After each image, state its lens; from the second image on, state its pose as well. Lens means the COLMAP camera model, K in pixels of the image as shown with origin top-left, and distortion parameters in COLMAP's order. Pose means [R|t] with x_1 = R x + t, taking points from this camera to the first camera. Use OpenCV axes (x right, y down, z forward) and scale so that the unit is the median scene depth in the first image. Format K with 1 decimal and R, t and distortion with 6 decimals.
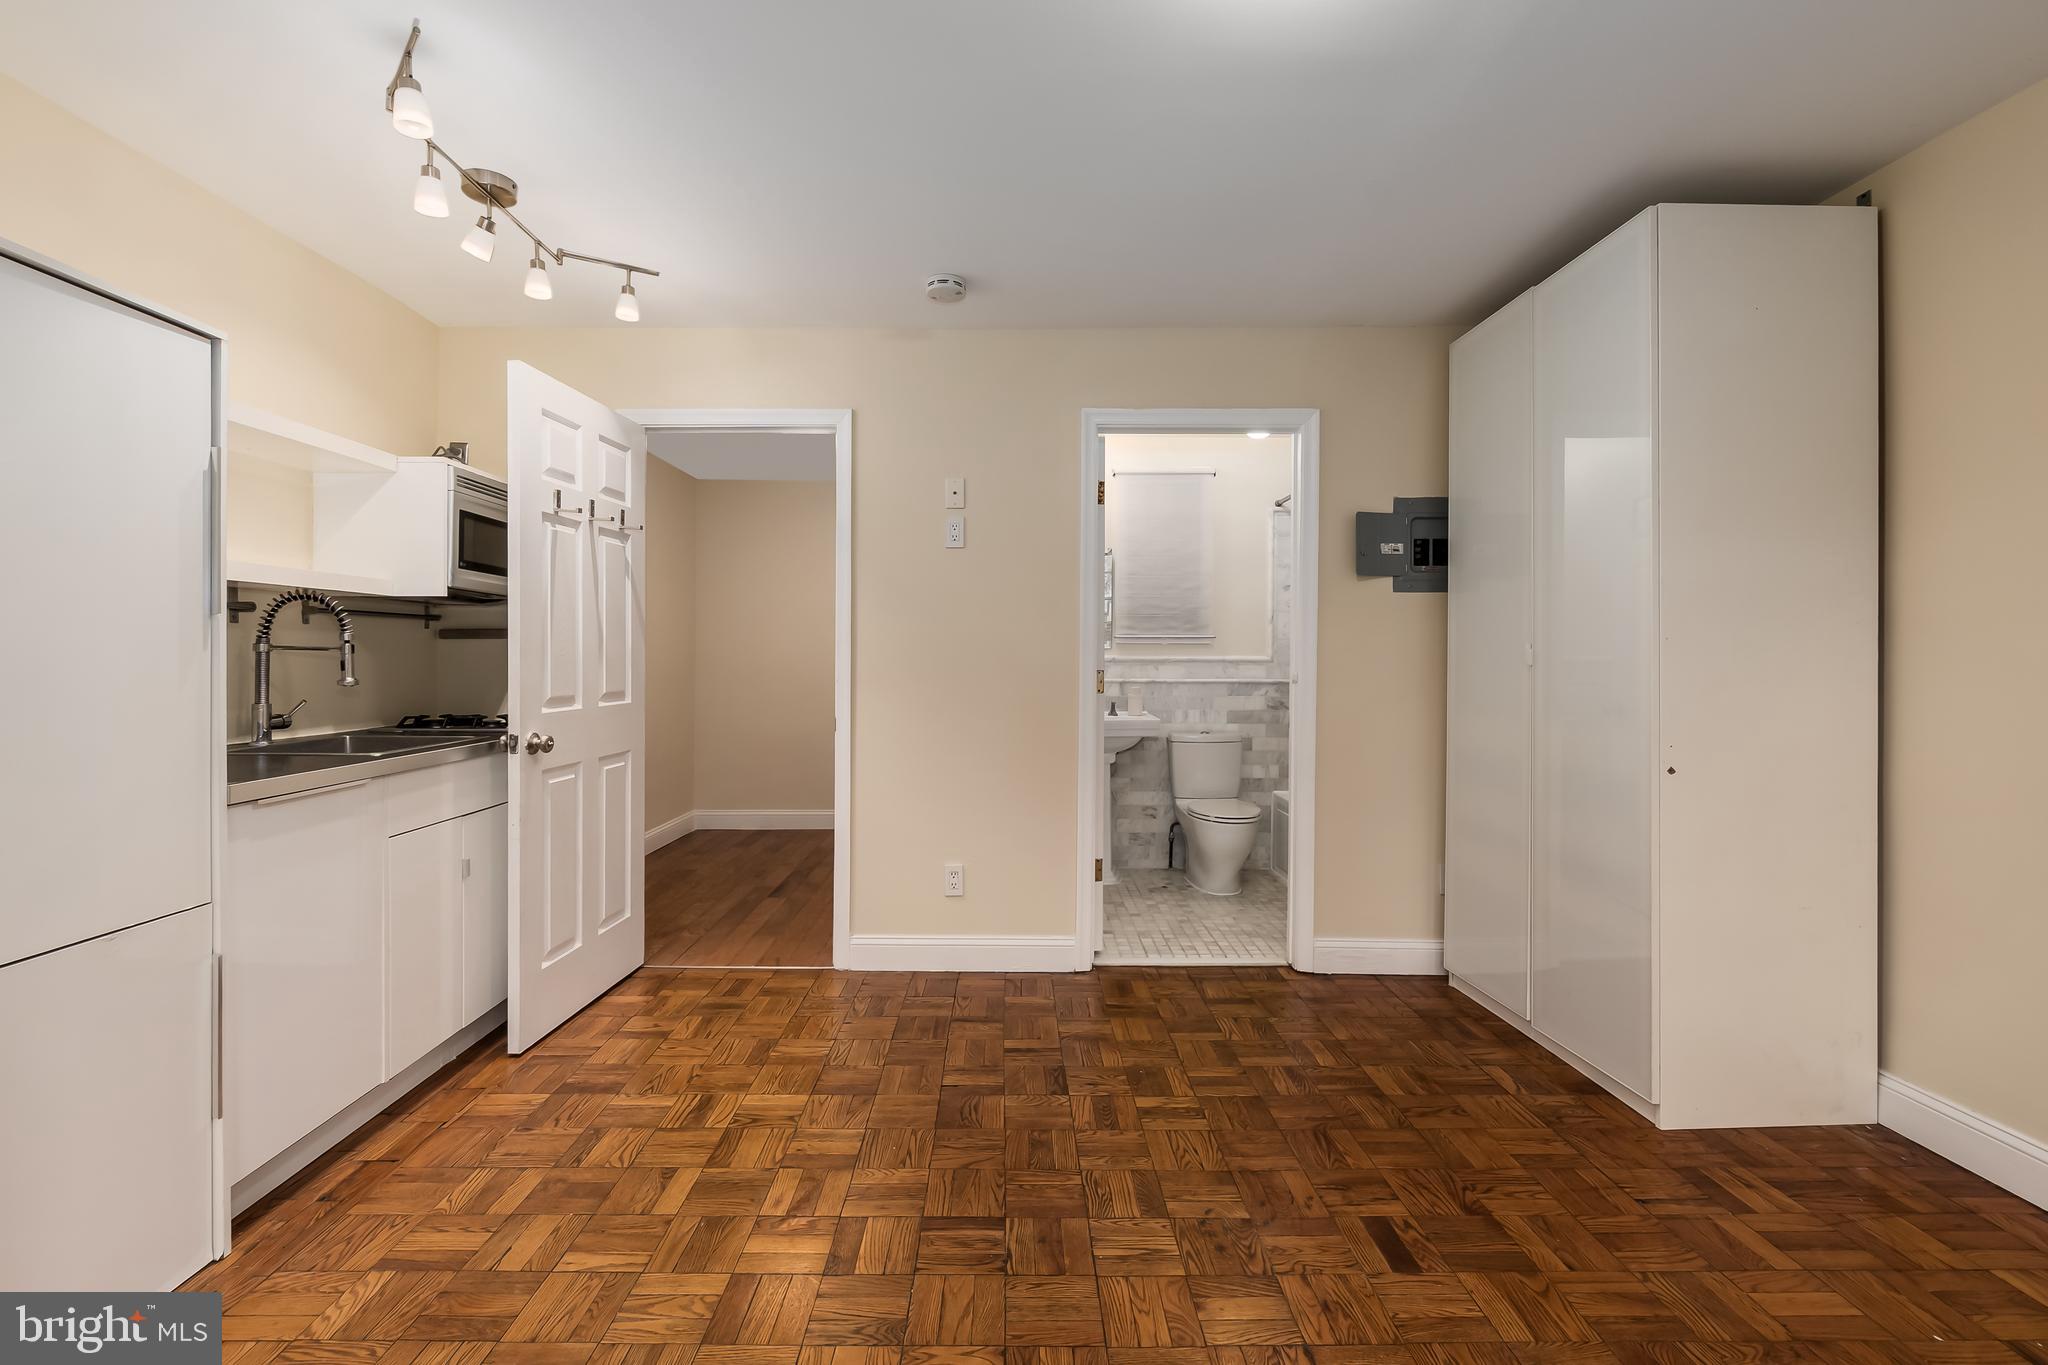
lens RADIAL K [[869.5, 0, 1016.6], [0, 869.5, 671.9], [0, 0, 1]] dist [-0.007675, 0.000475]
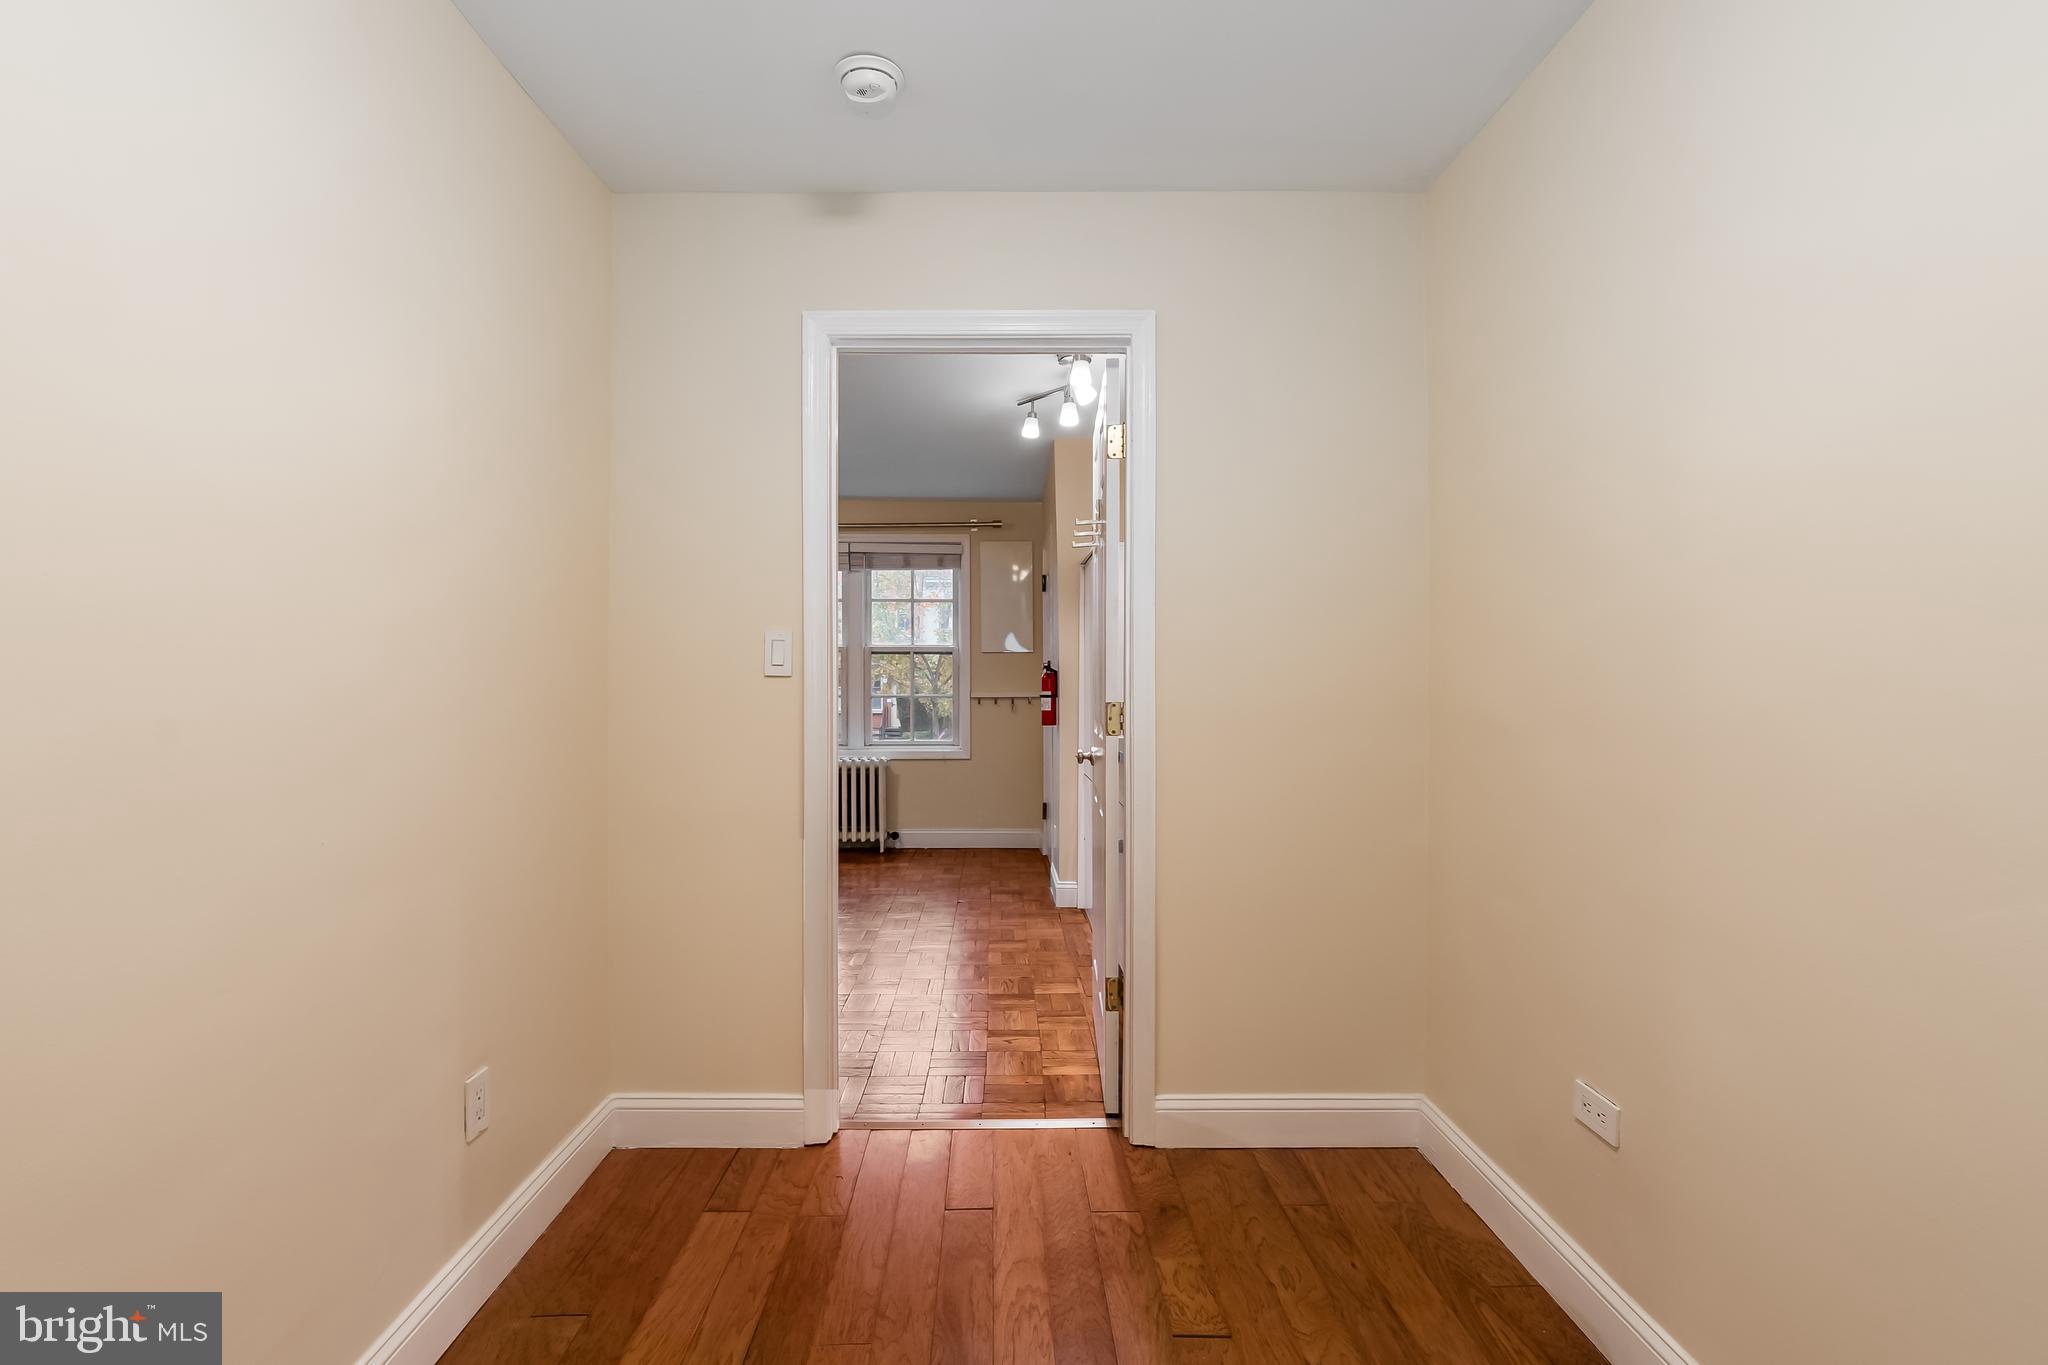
lens RADIAL K [[869.5, 0, 1010.1], [0, 869.5, 679.0], [0, 0, 1]] dist [-0.007675, 0.000475]
pose [[-0.999978, -0.003180, -0.005768, -0.468589], [-0.003227, 0.999961, 0.008267, -0.033410], [0.005741, 0.008285, -0.999949, 2.308394]]
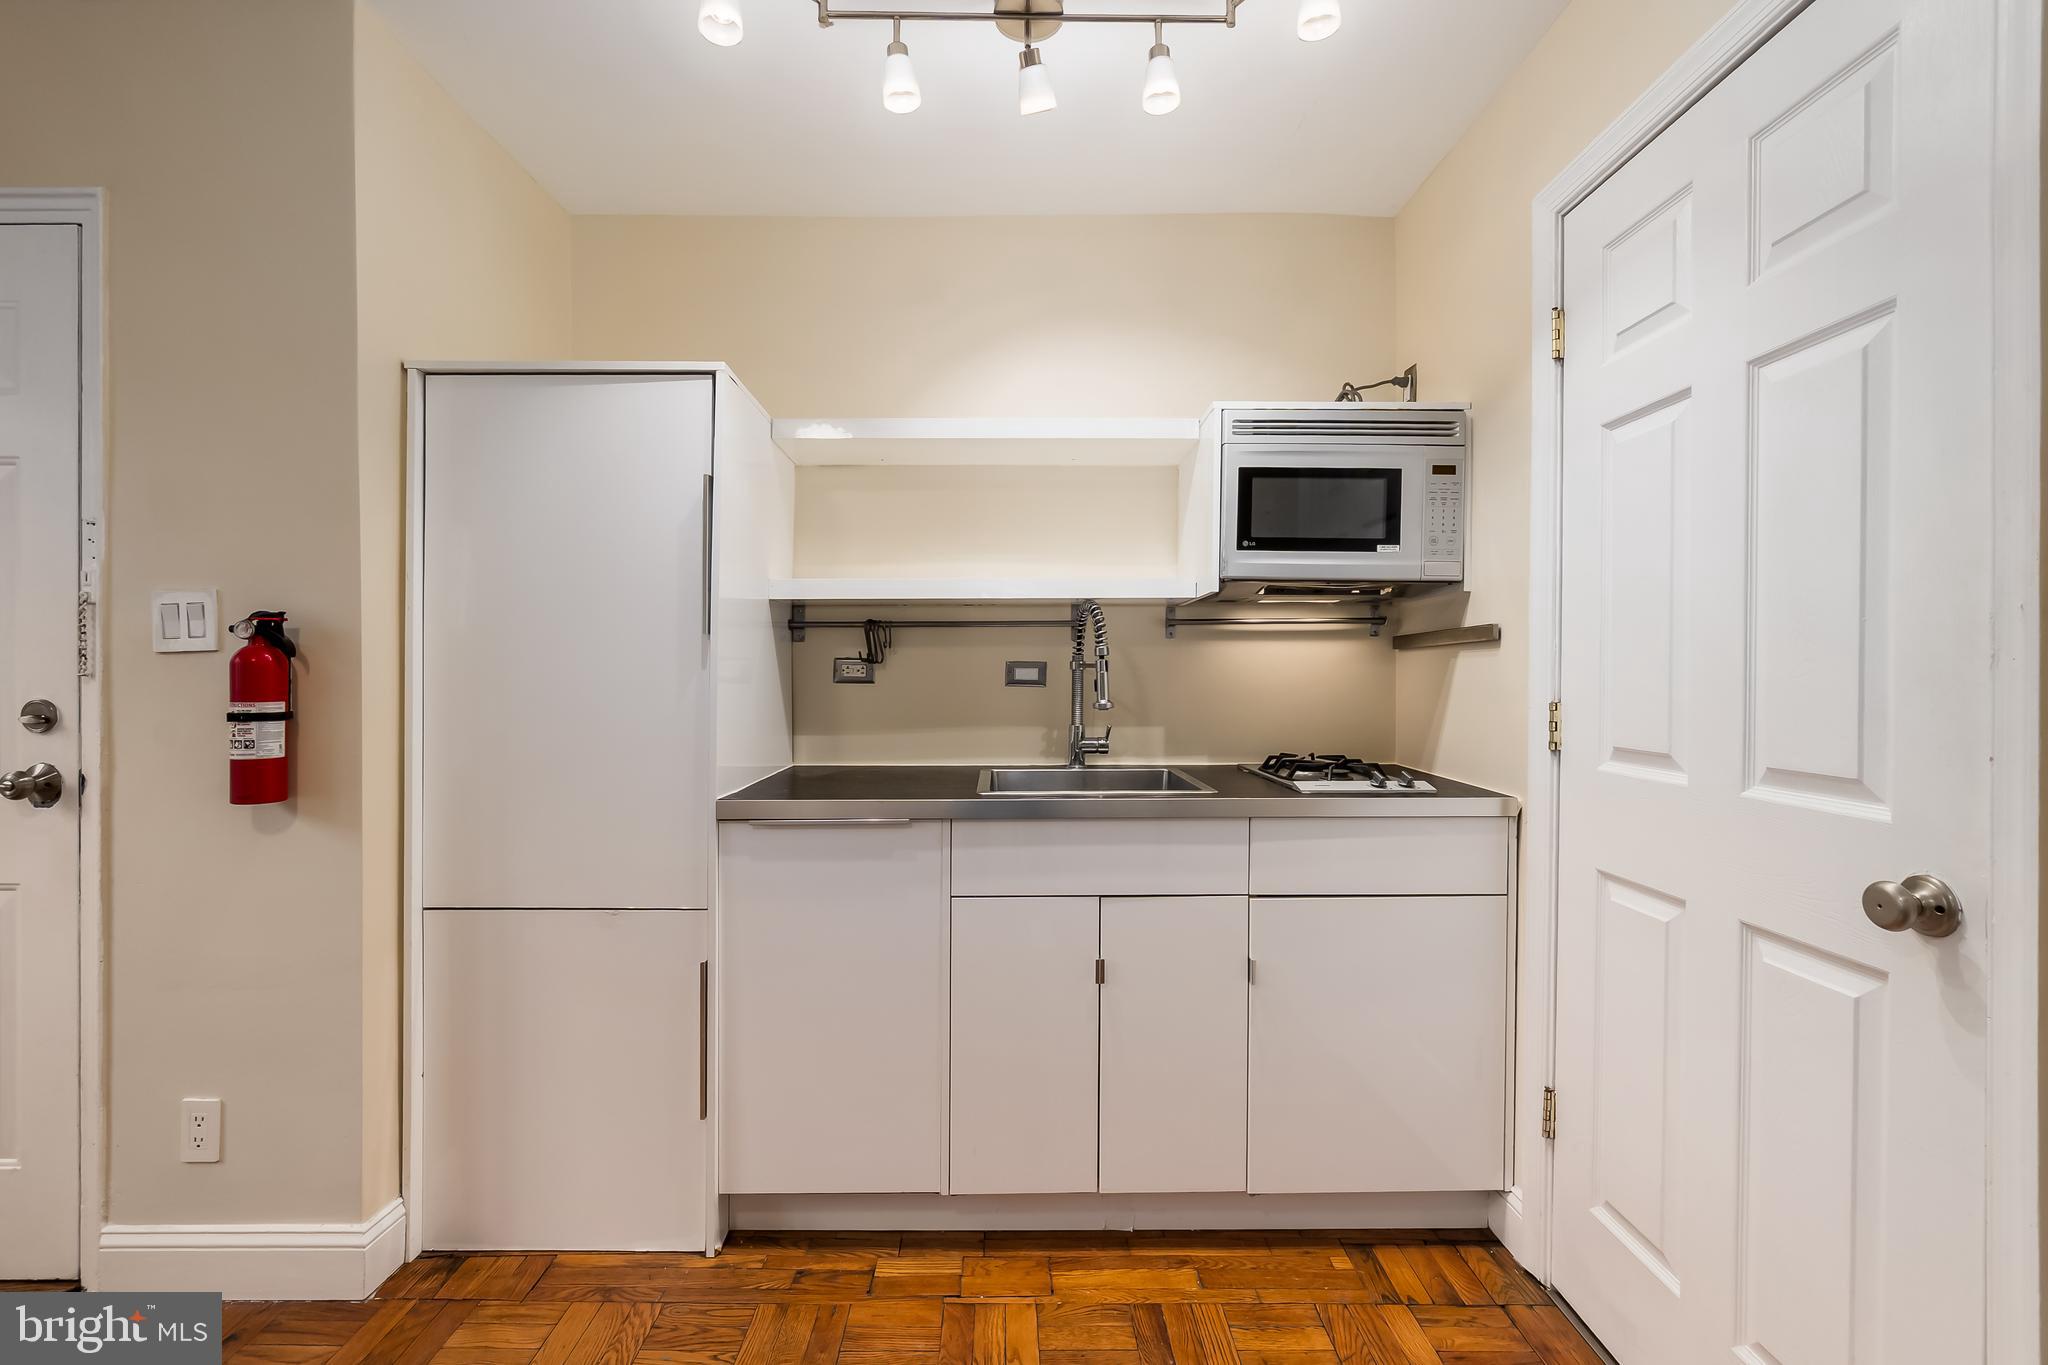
lens RADIAL K [[869.5, 0, 1026.4], [0, 869.5, 680.8], [0, 0, 1]] dist [-0.007675, 0.000475]
pose [[-0.010224, 0.007637, -0.999919, 0.077848], [-0.016252, 0.999837, 0.007803, -0.018813], [0.999816, 0.016331, -0.010098, 0.948739]]
